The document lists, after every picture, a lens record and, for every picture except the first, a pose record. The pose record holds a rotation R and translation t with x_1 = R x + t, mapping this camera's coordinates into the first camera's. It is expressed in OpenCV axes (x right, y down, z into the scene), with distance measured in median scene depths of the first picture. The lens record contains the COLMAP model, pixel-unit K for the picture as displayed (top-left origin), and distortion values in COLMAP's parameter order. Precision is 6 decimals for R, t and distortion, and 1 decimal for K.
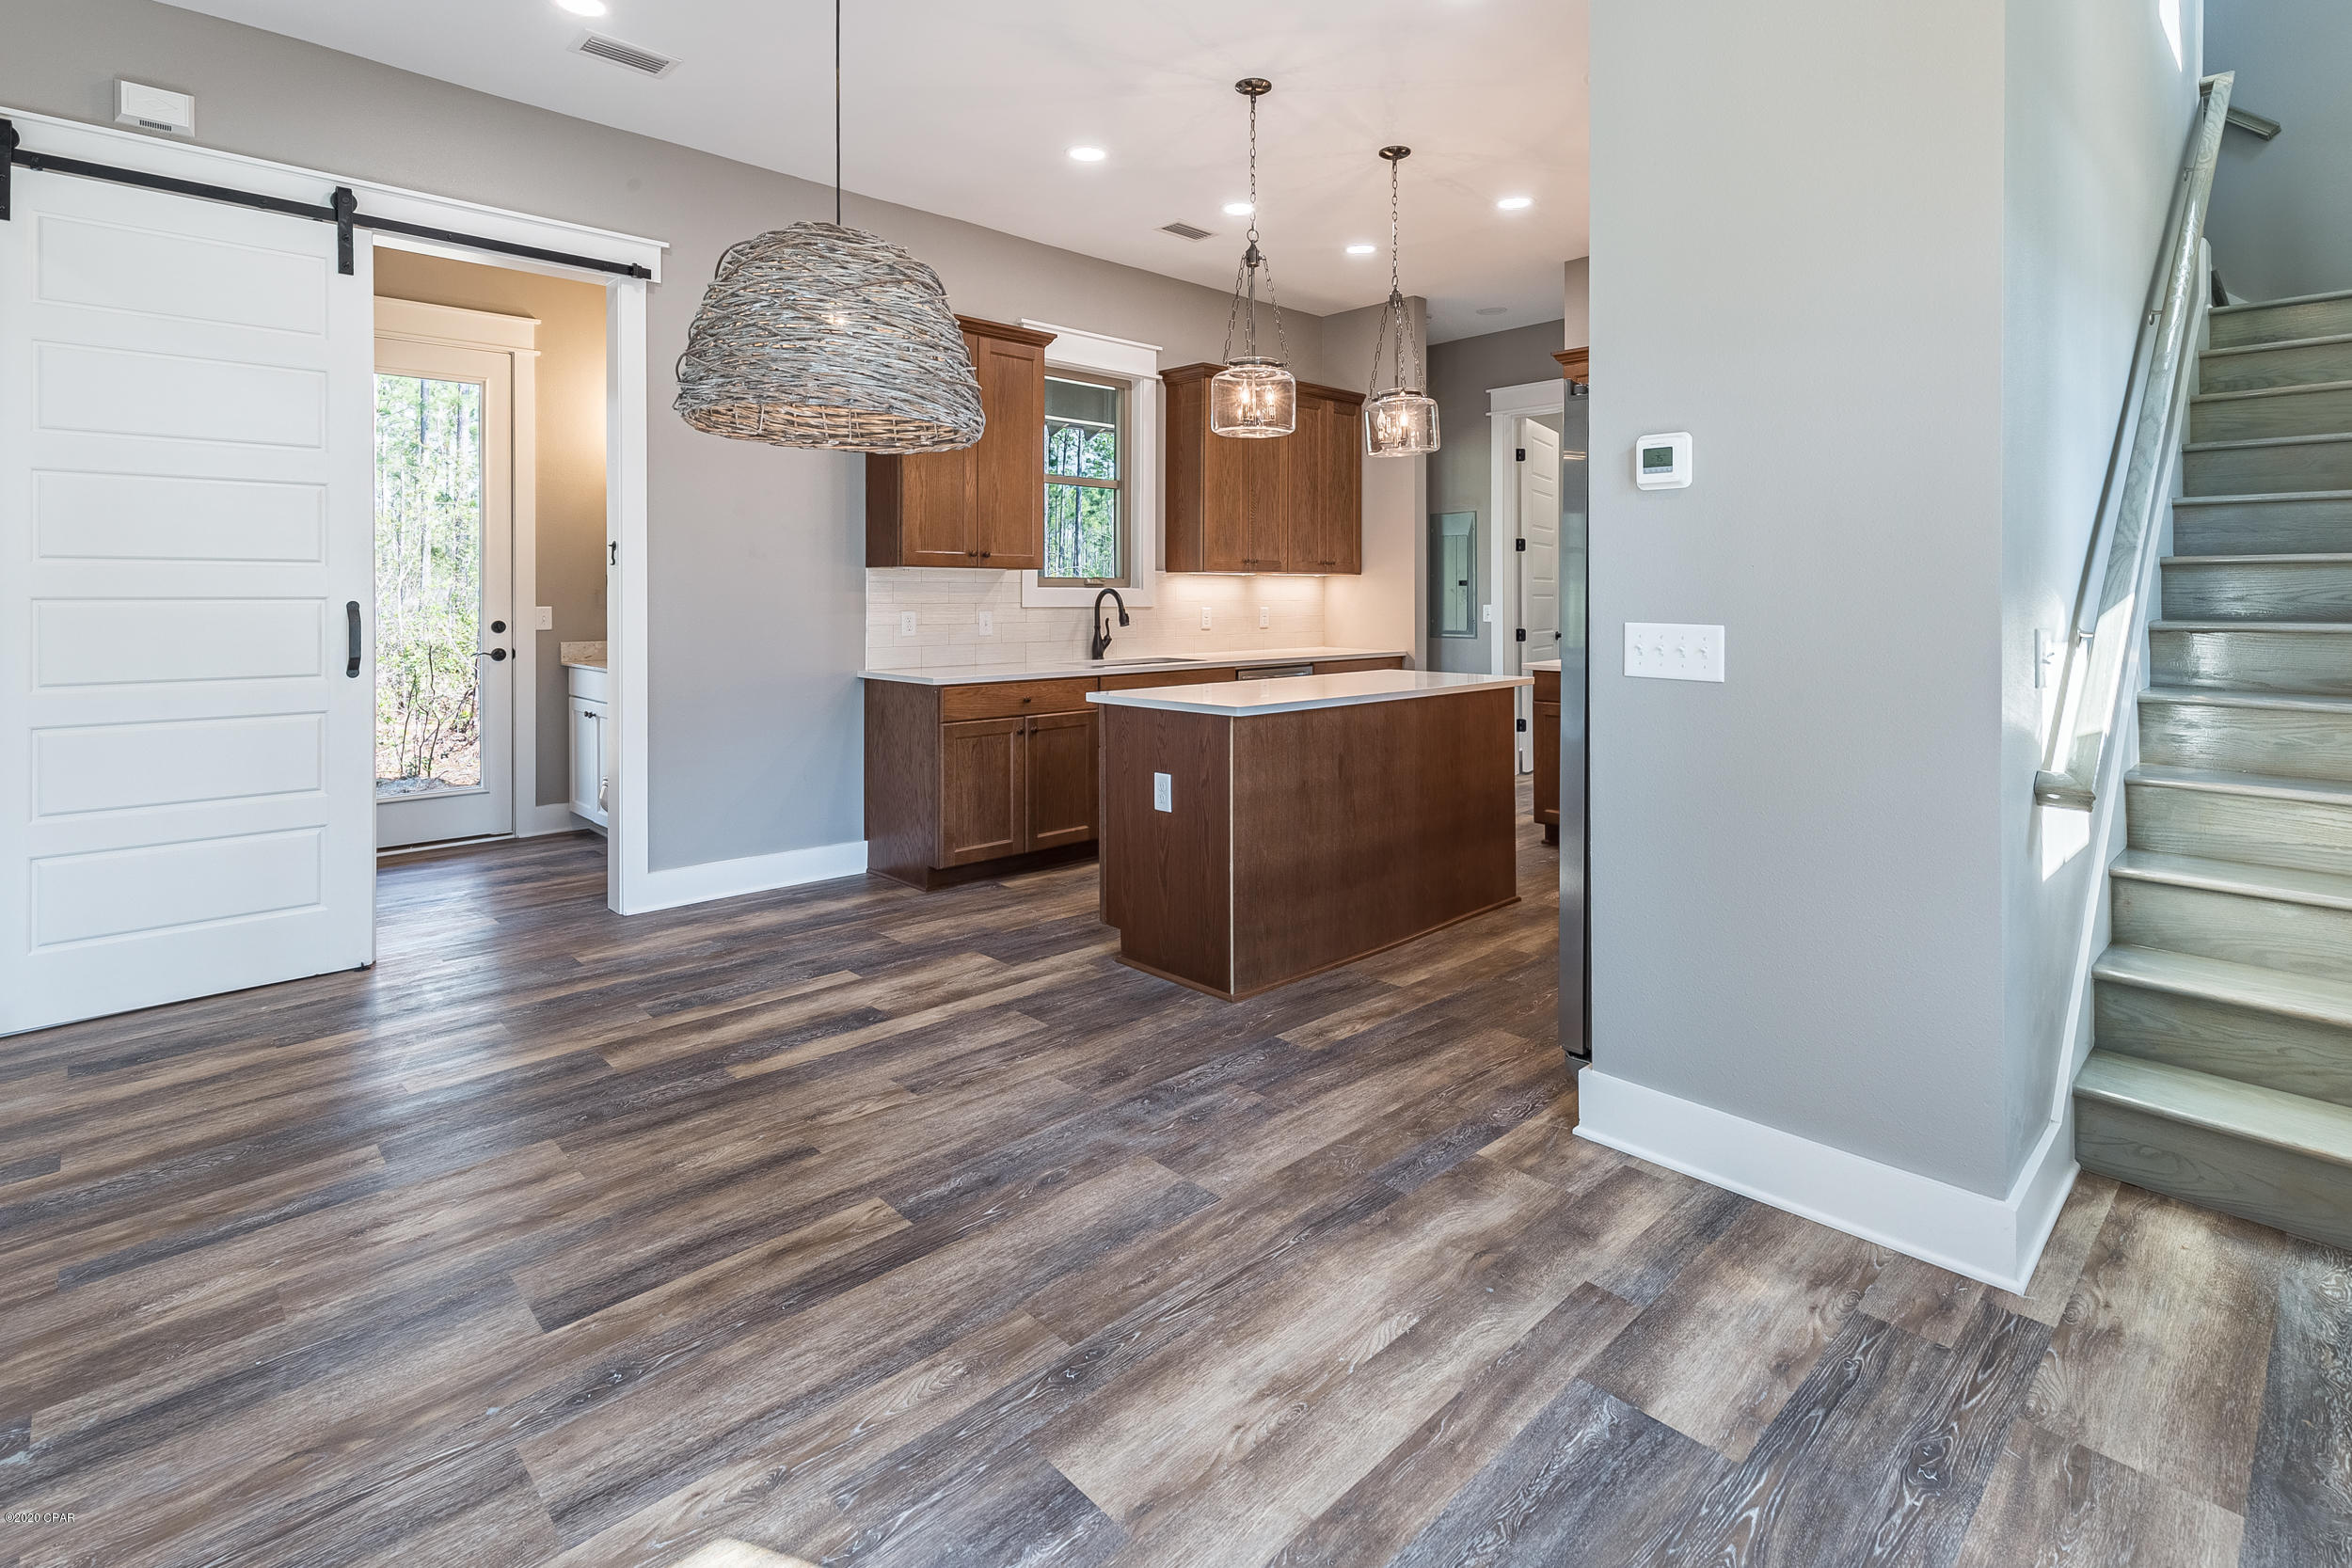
lens RADIAL K [[1126.7, 0, 1184.0], [0, 1126.7, 592.8], [0, 0, 1]] dist [0.015010, 0.000069]
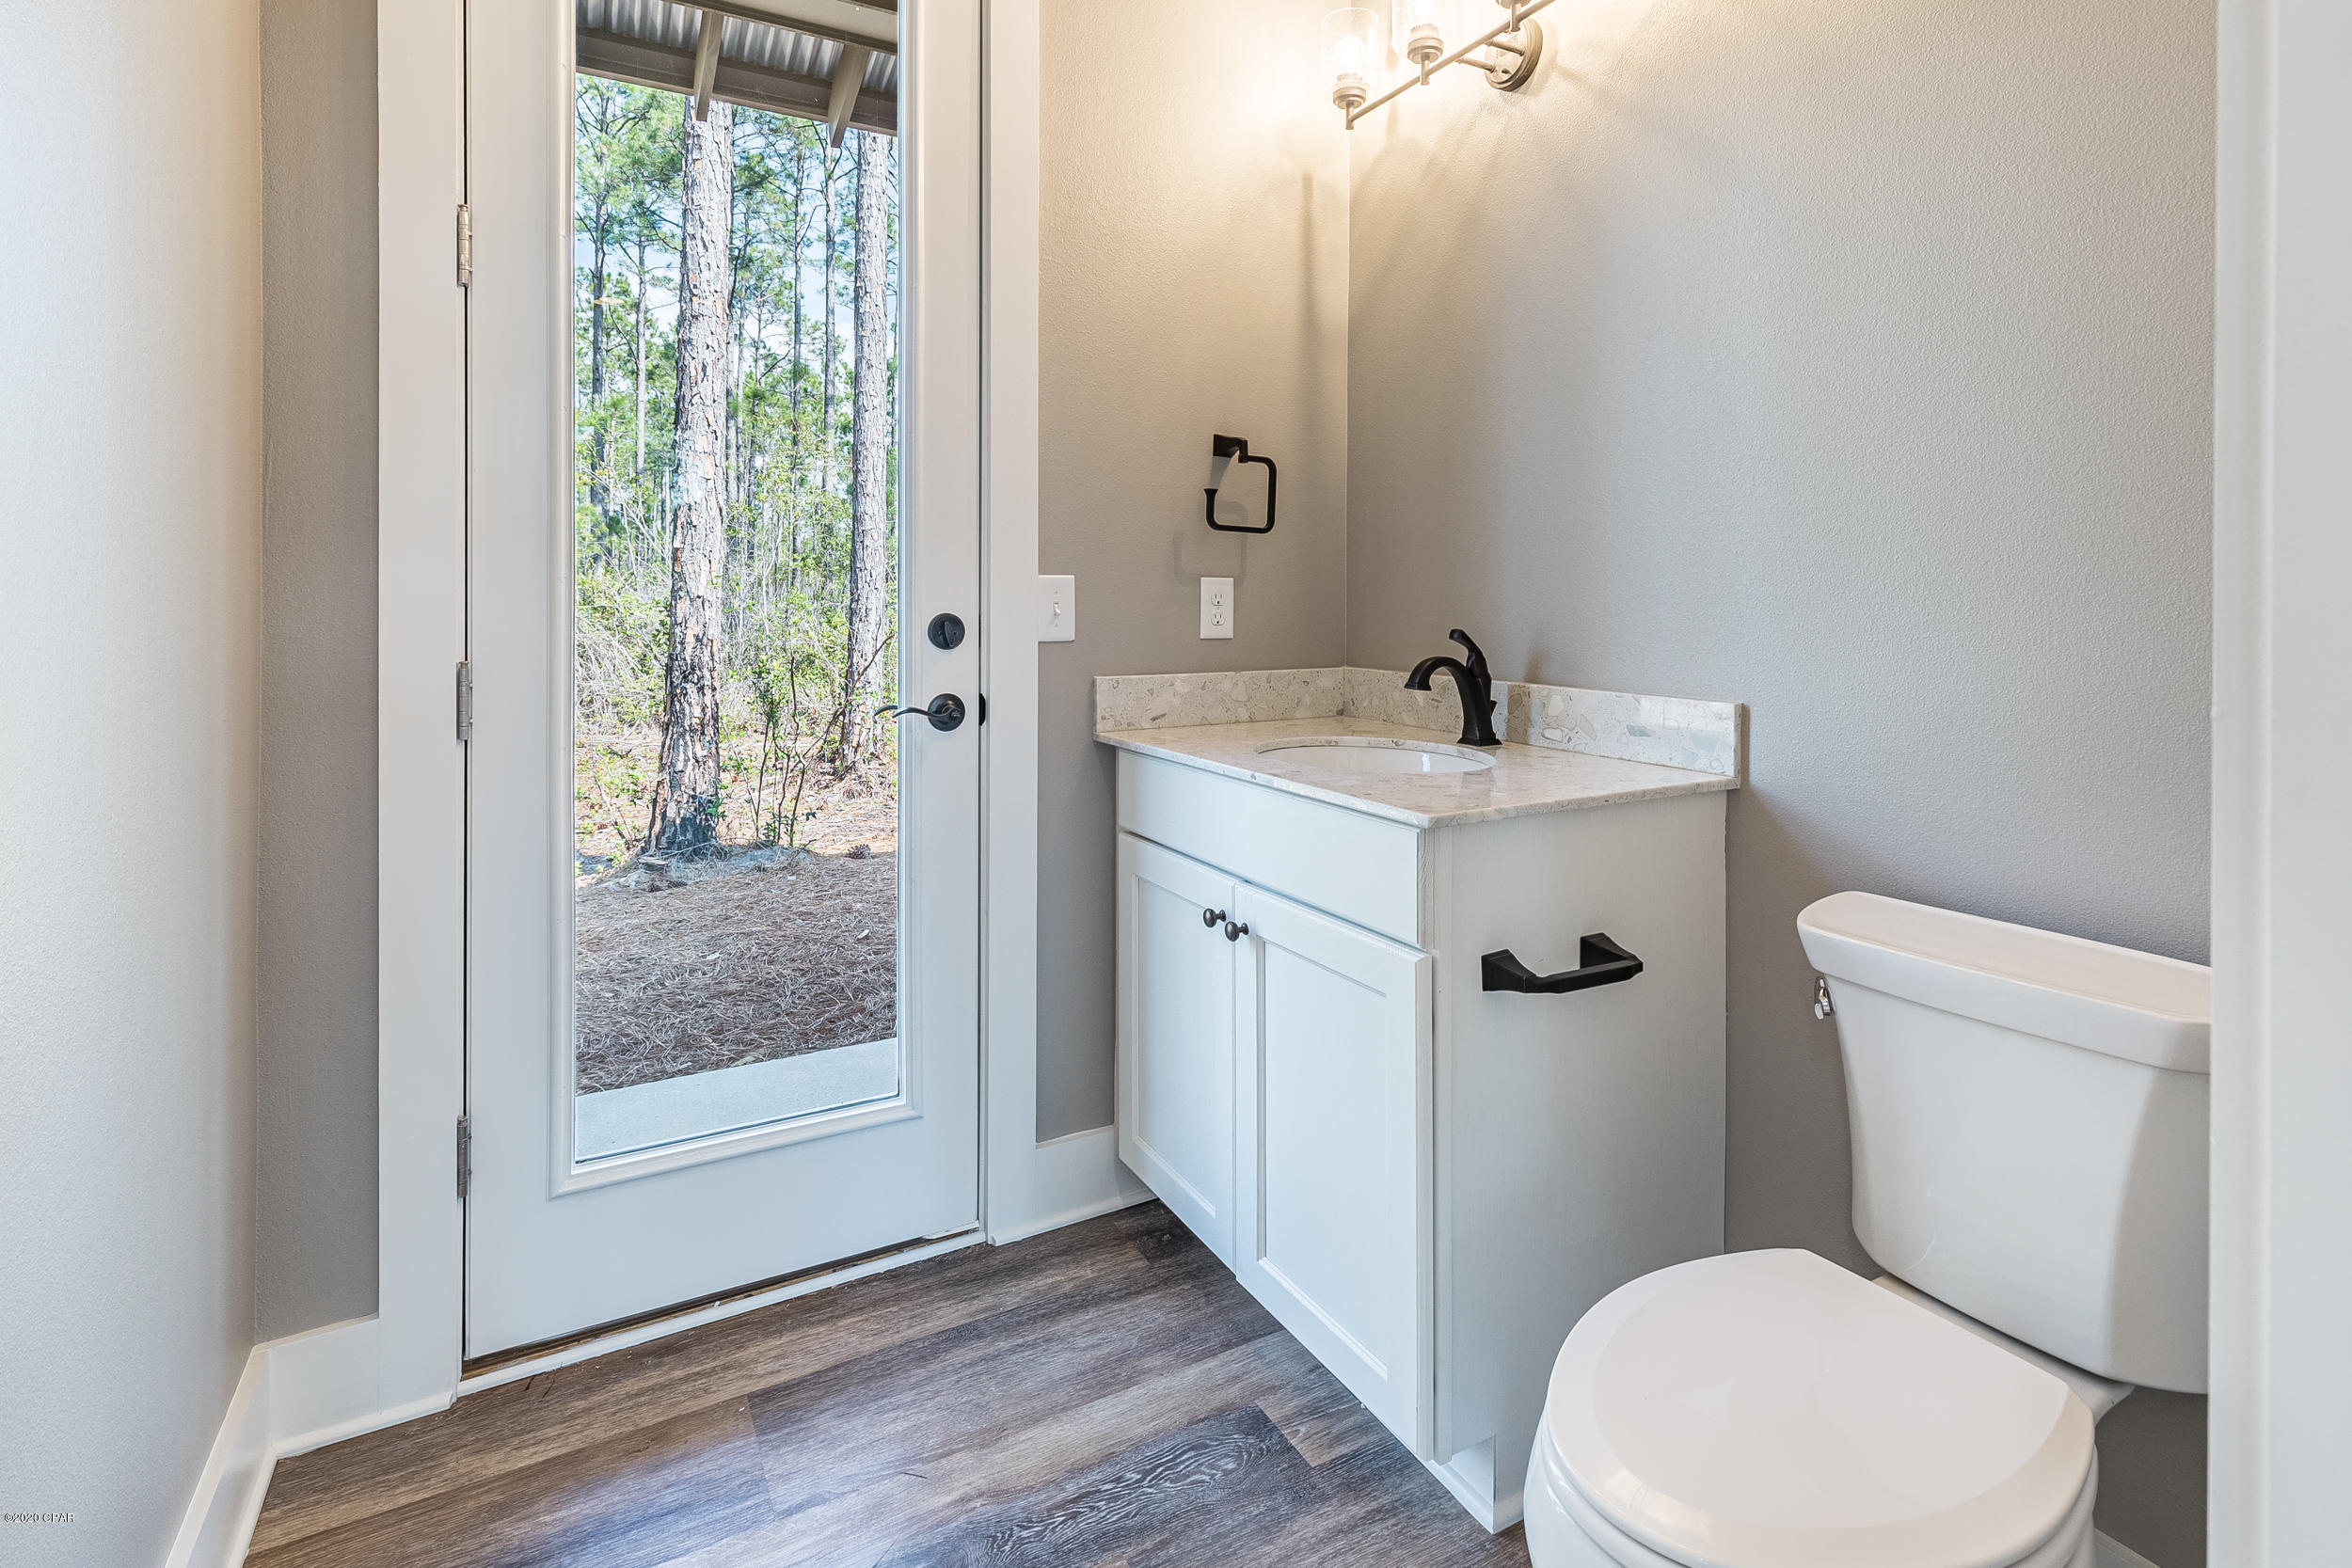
lens RADIAL K [[1126.7, 0, 1176.9], [0, 1126.7, 591.7], [0, 0, 1]] dist [0.015010, 0.000069]
pose [[0.965157, 0.000753, -0.261670, -0.436827], [-0.001551, 0.999995, -0.002844, 0.018354], [0.261666, 0.003151, 0.965153, 0.670845]]
